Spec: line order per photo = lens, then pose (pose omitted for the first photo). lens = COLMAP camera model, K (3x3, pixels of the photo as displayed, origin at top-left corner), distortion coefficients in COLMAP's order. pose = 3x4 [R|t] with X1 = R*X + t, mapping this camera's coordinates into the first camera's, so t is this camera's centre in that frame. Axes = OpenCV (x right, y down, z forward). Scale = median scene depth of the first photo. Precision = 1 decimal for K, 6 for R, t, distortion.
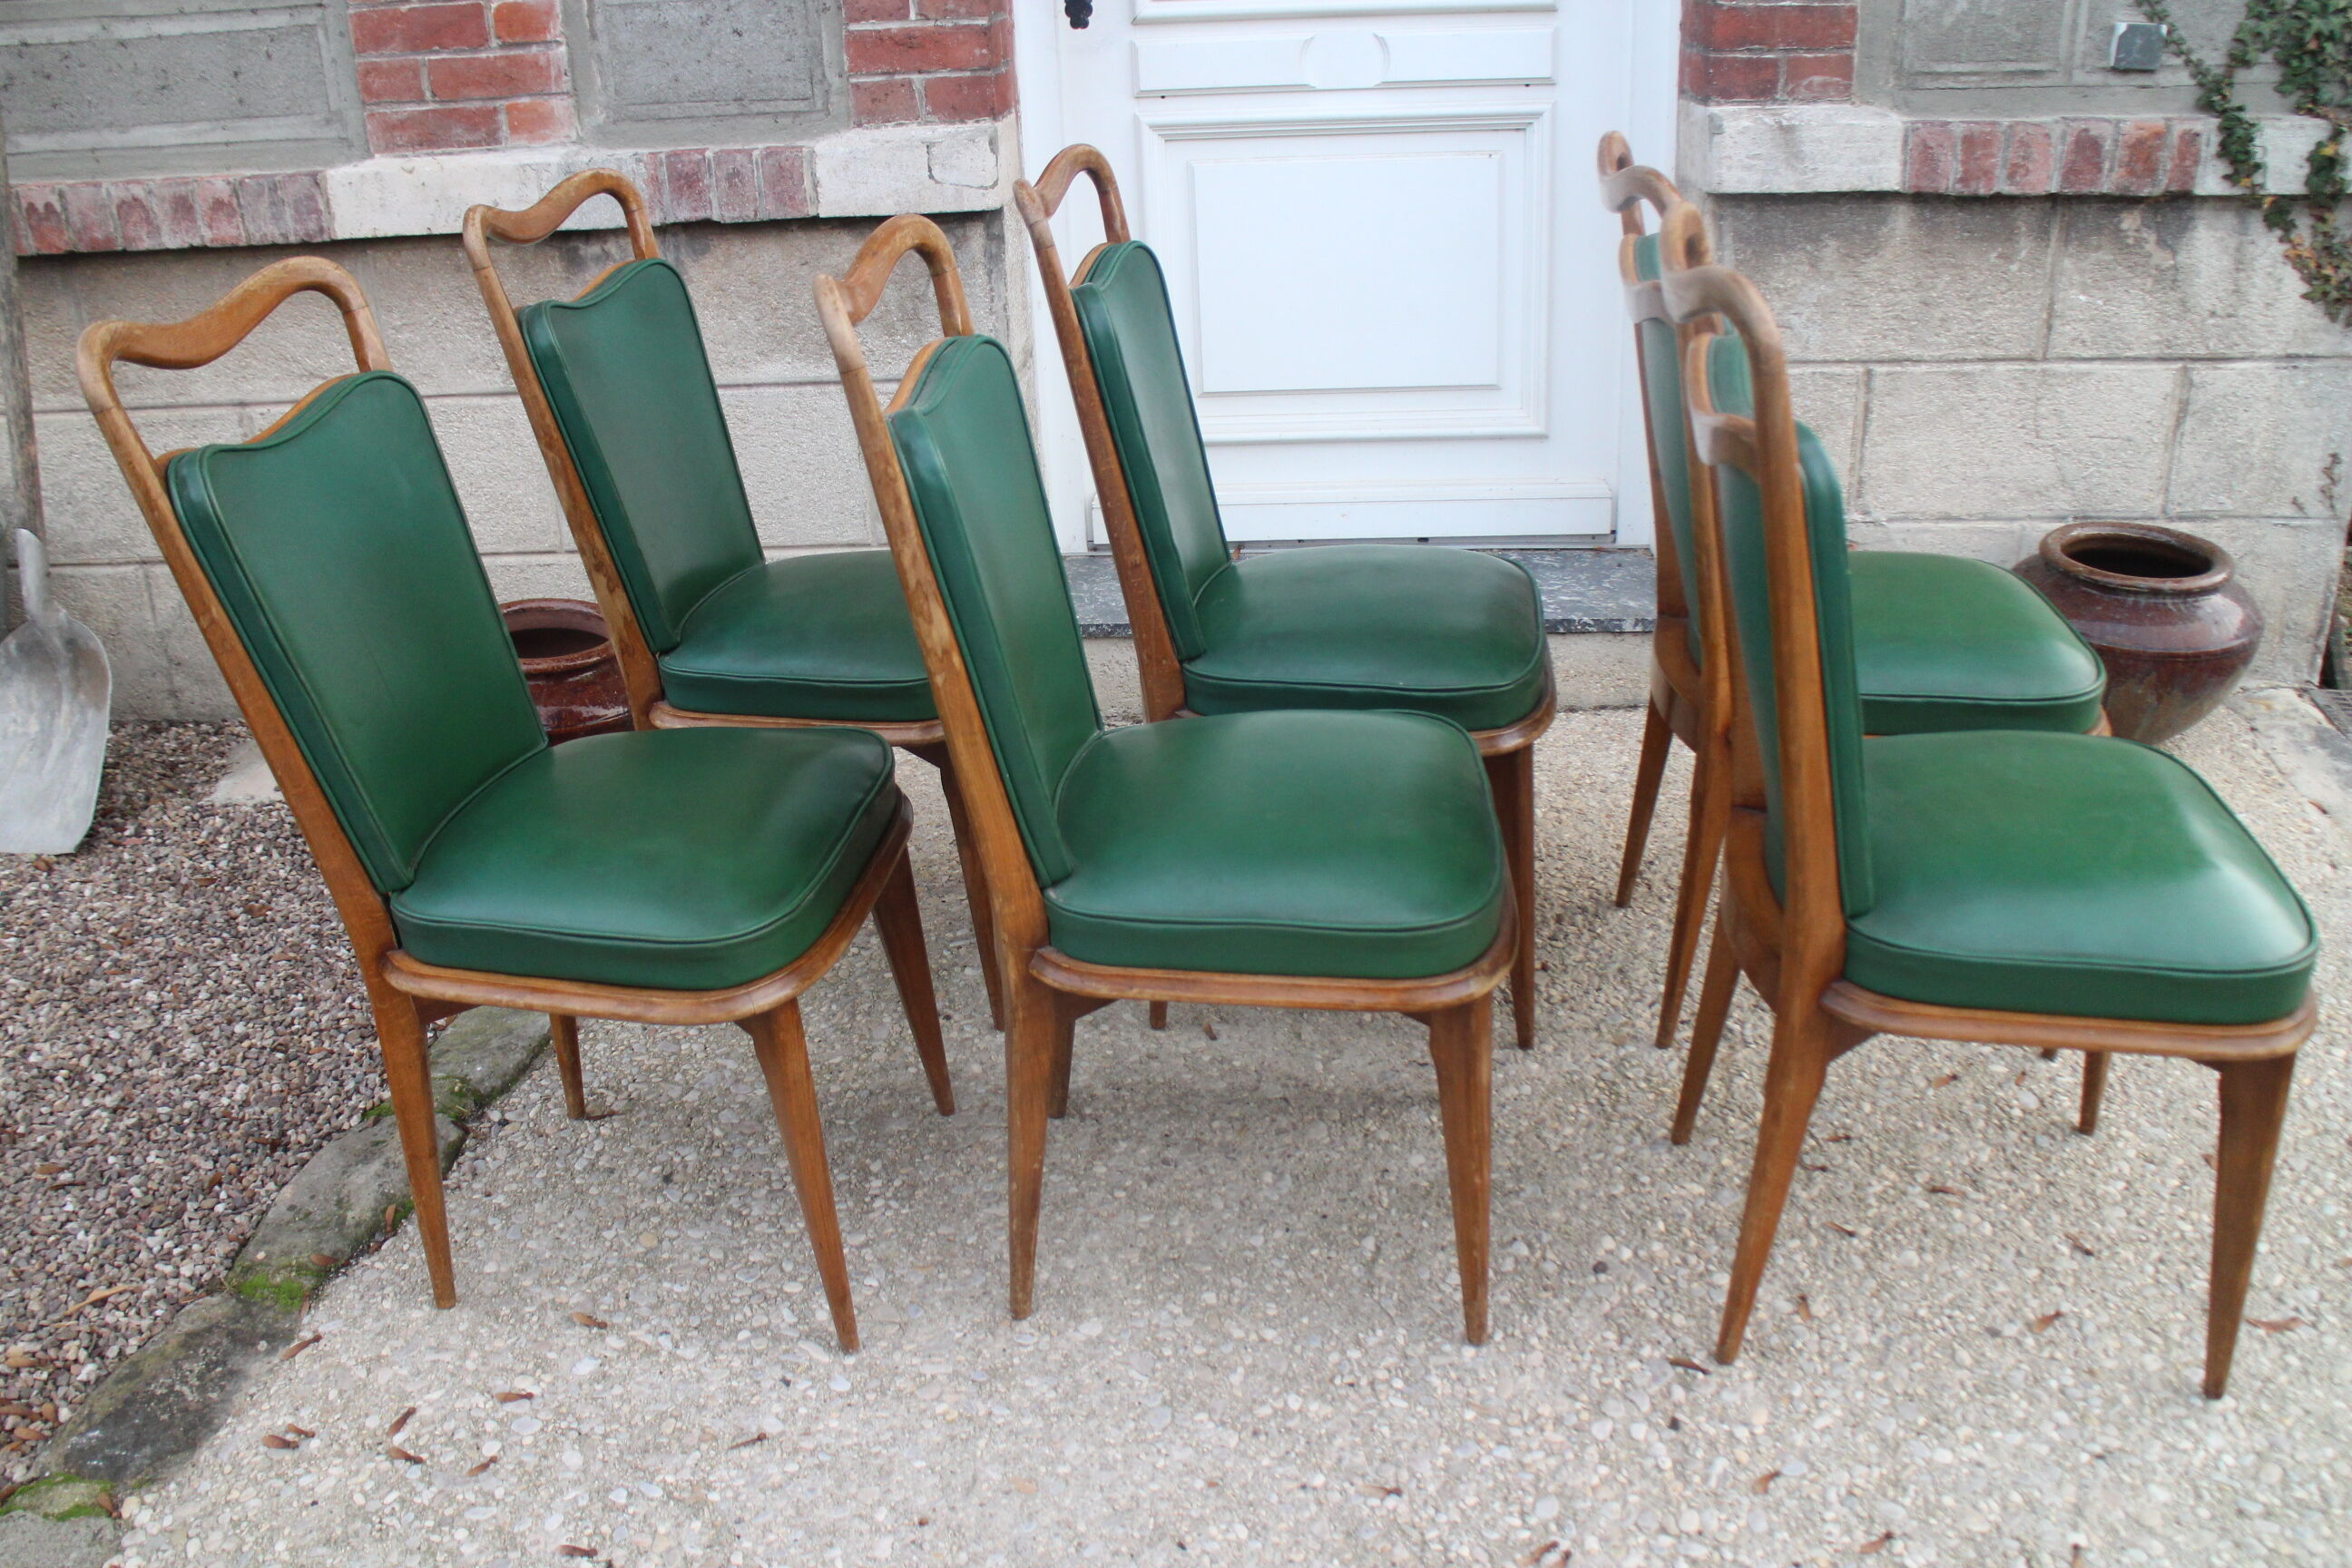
lens RADIAL K [[1923.8, 0, 1193.2], [0, 1923.8, 759.7], [0, 0, 1]] dist [-0.167411, 0.130775]
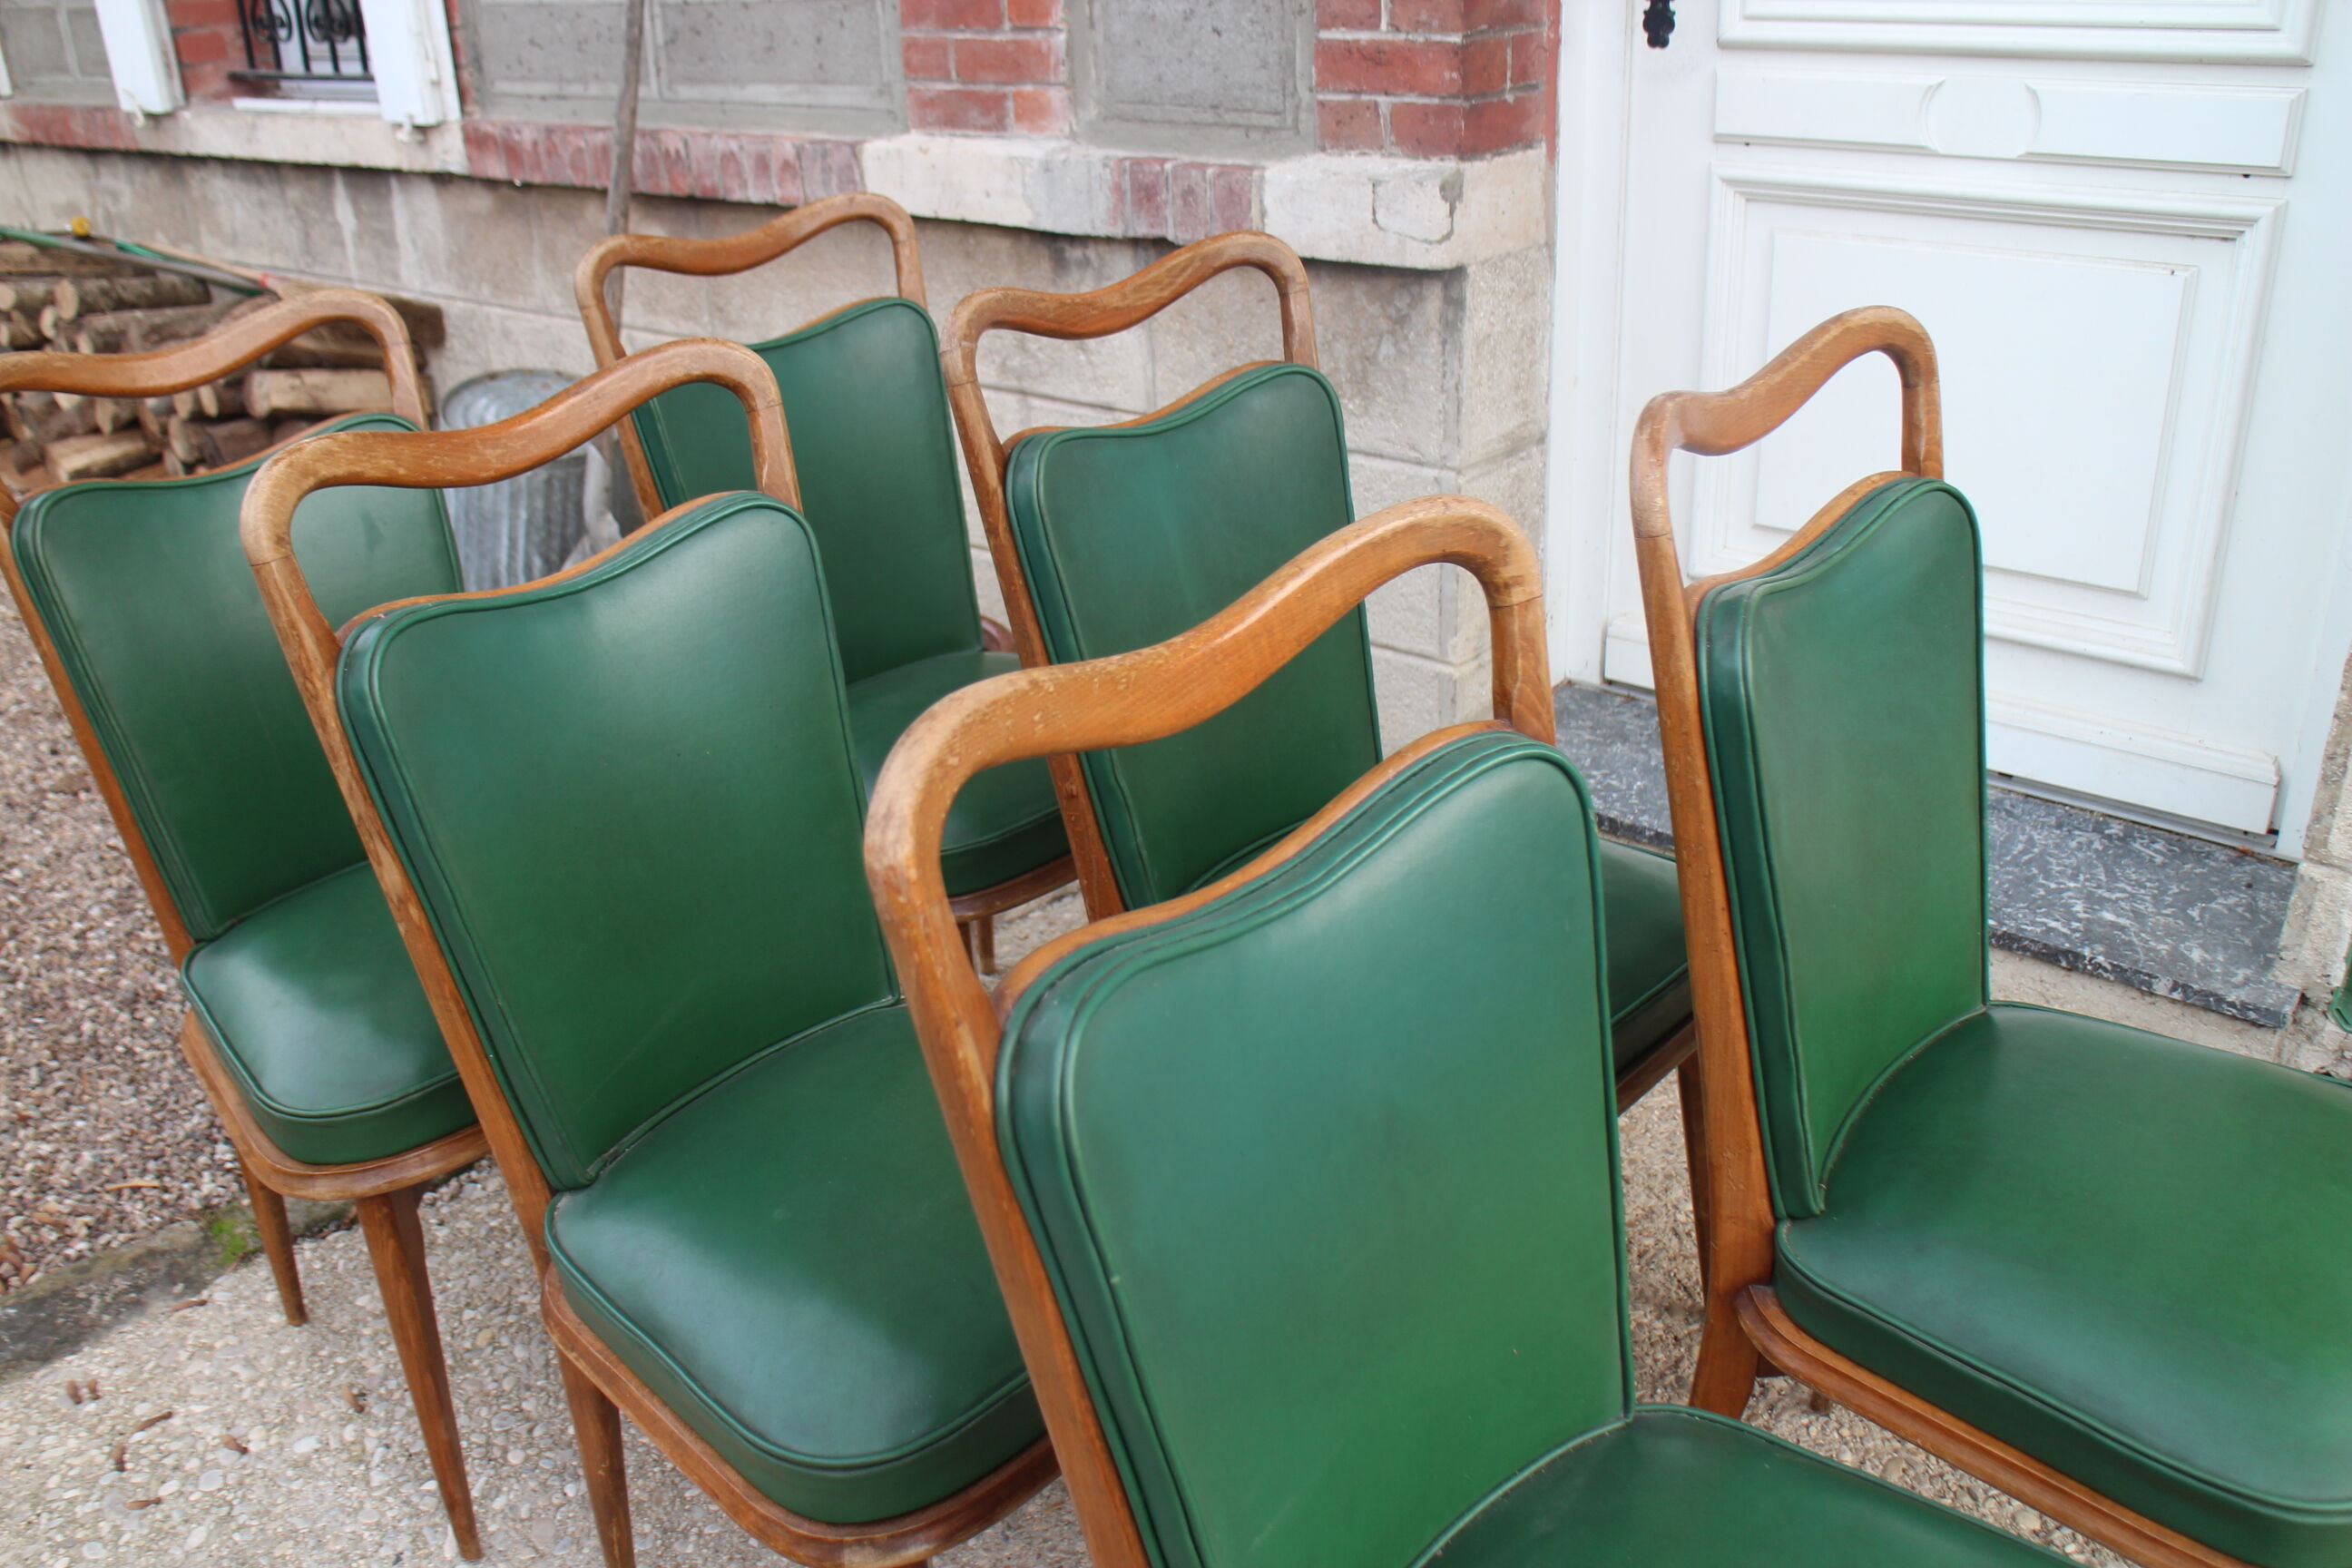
lens RADIAL K [[1923.8, 0, 1196.8], [0, 1923.8, 758.0], [0, 0, 1]] dist [-0.167411, 0.130775]
pose [[0.804665, 0.251720, -0.537728, 0.311491], [-0.230558, 0.967080, 0.107695, -0.154483], [0.547135, 0.037319, 0.836212, 0.272565]]
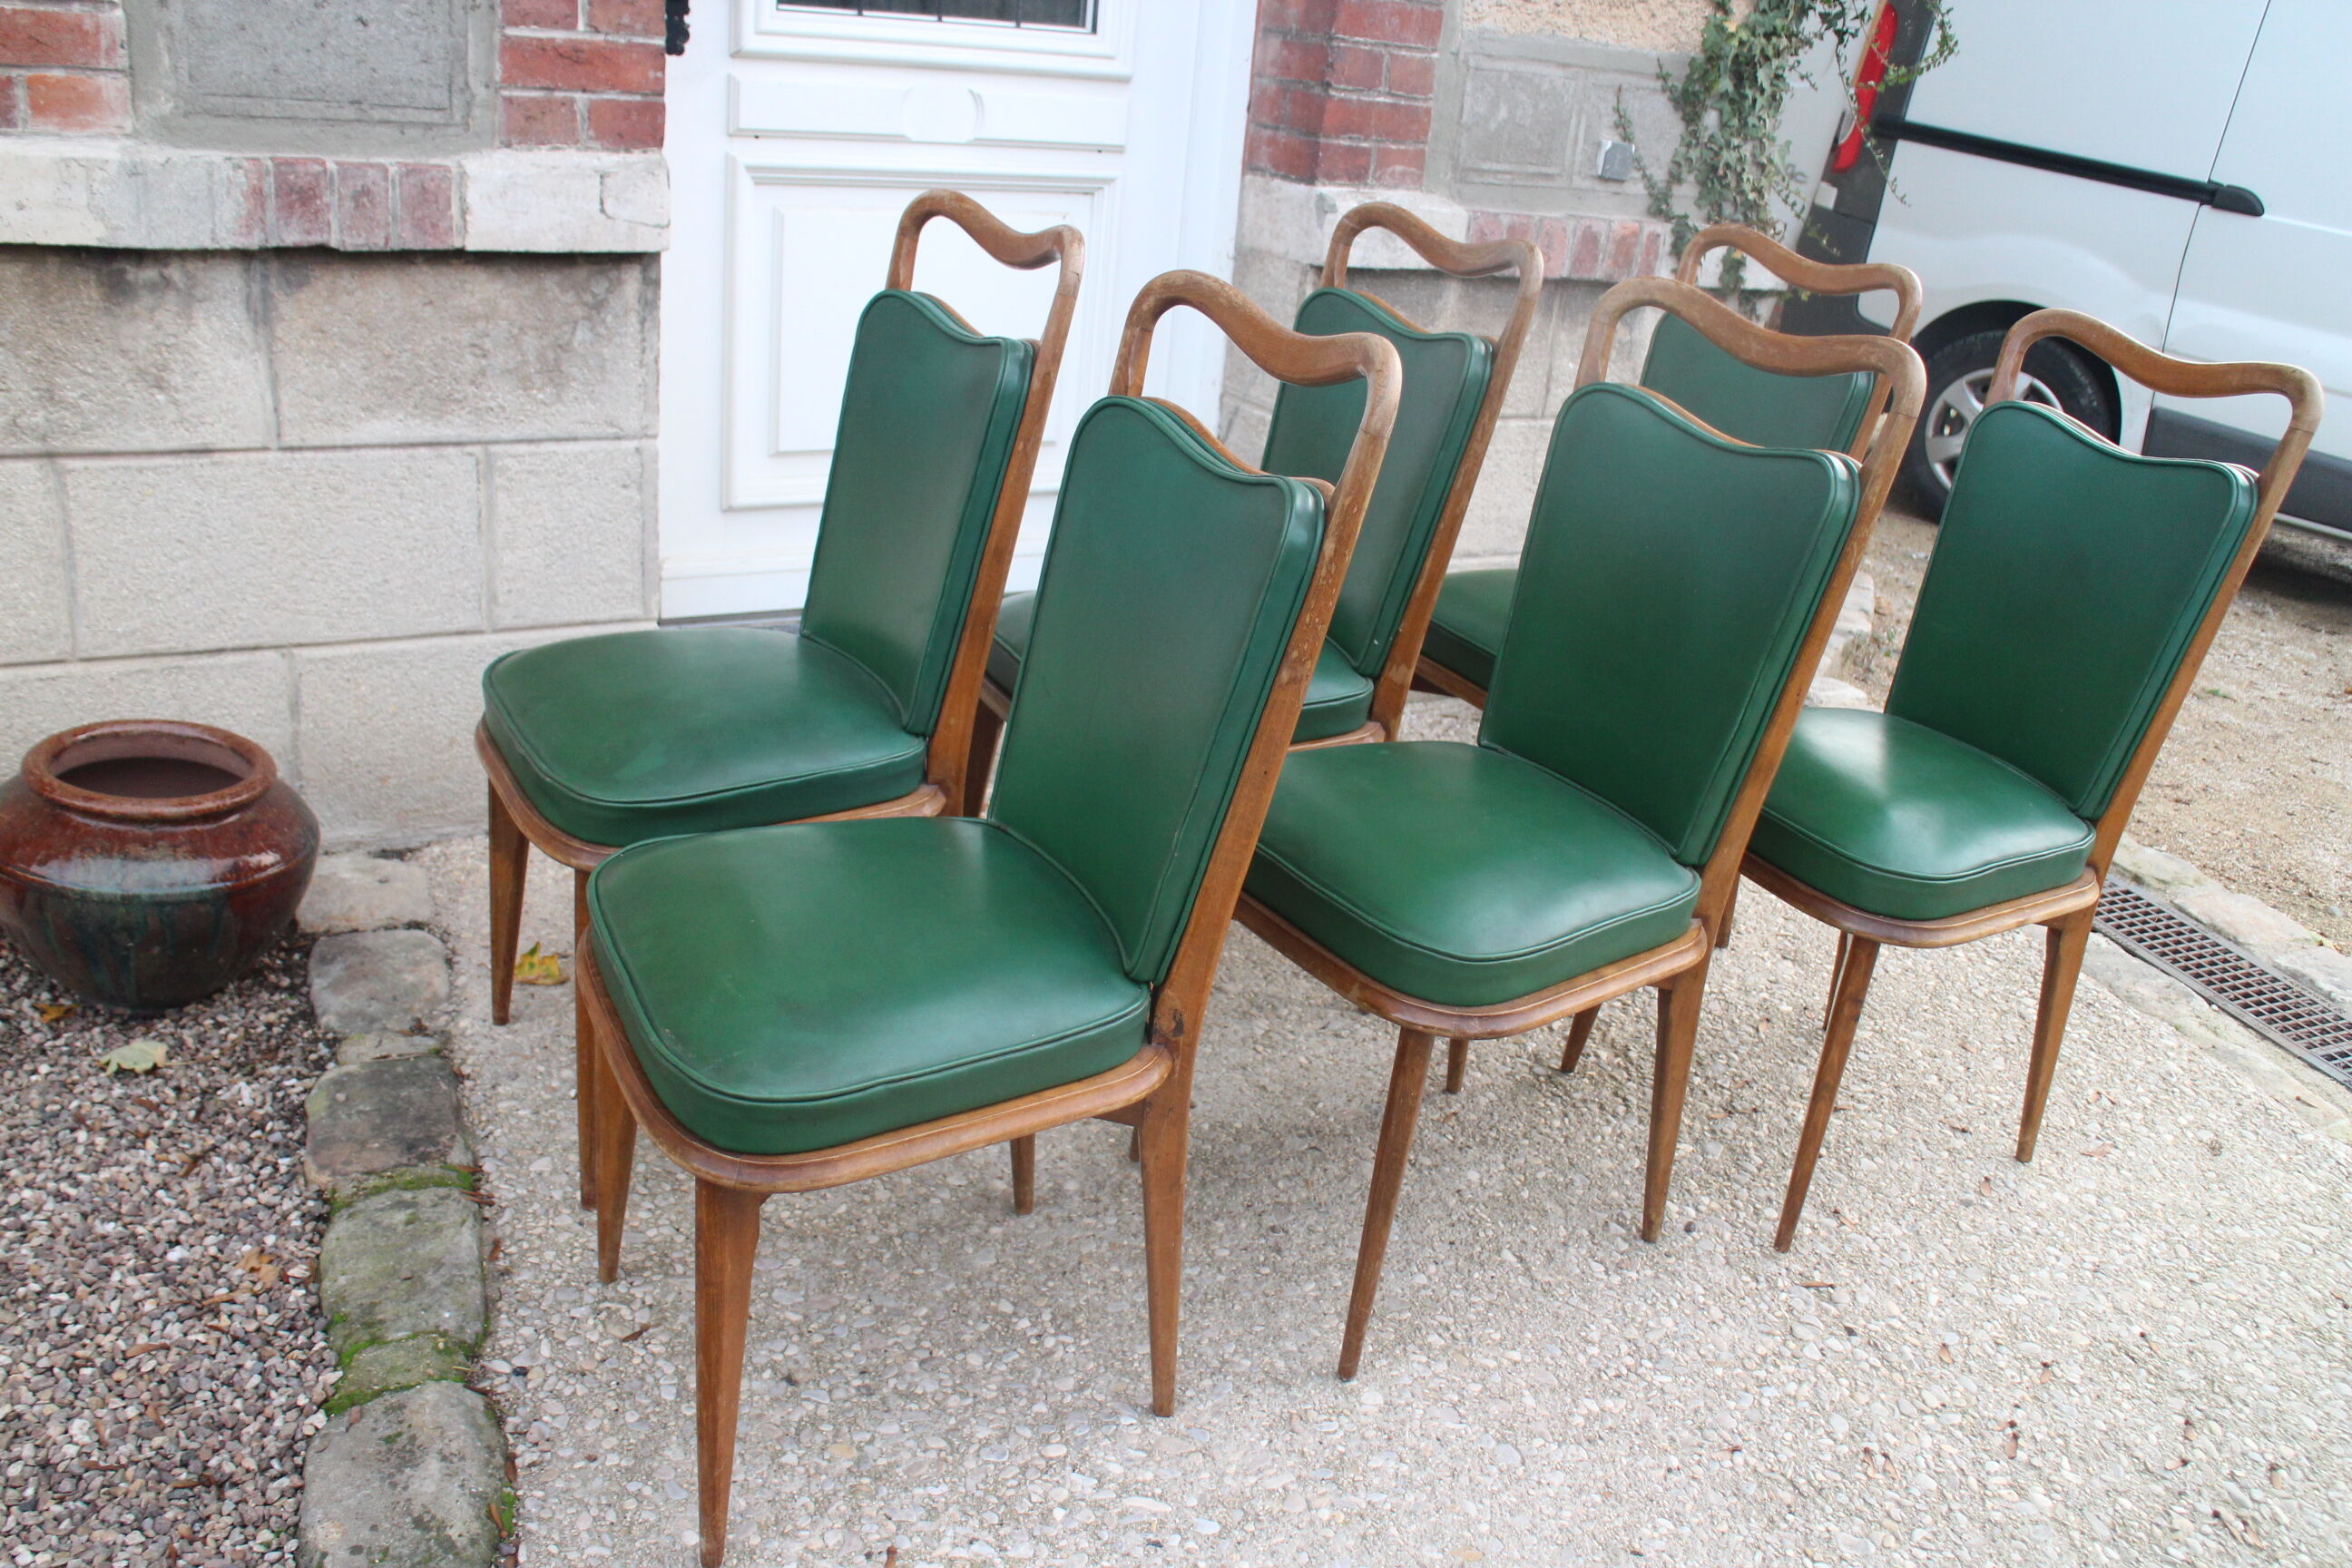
lens RADIAL K [[1923.8, 0, 1193.3], [0, 1923.8, 761.7], [0, 0, 1]] dist [-0.167411, 0.130775]
pose [[0.832571, -0.088086, 0.546869, -0.416807], [0.099498, 0.994999, 0.008790, -0.033073], [-0.544909, 0.047094, 0.837172, 0.131059]]
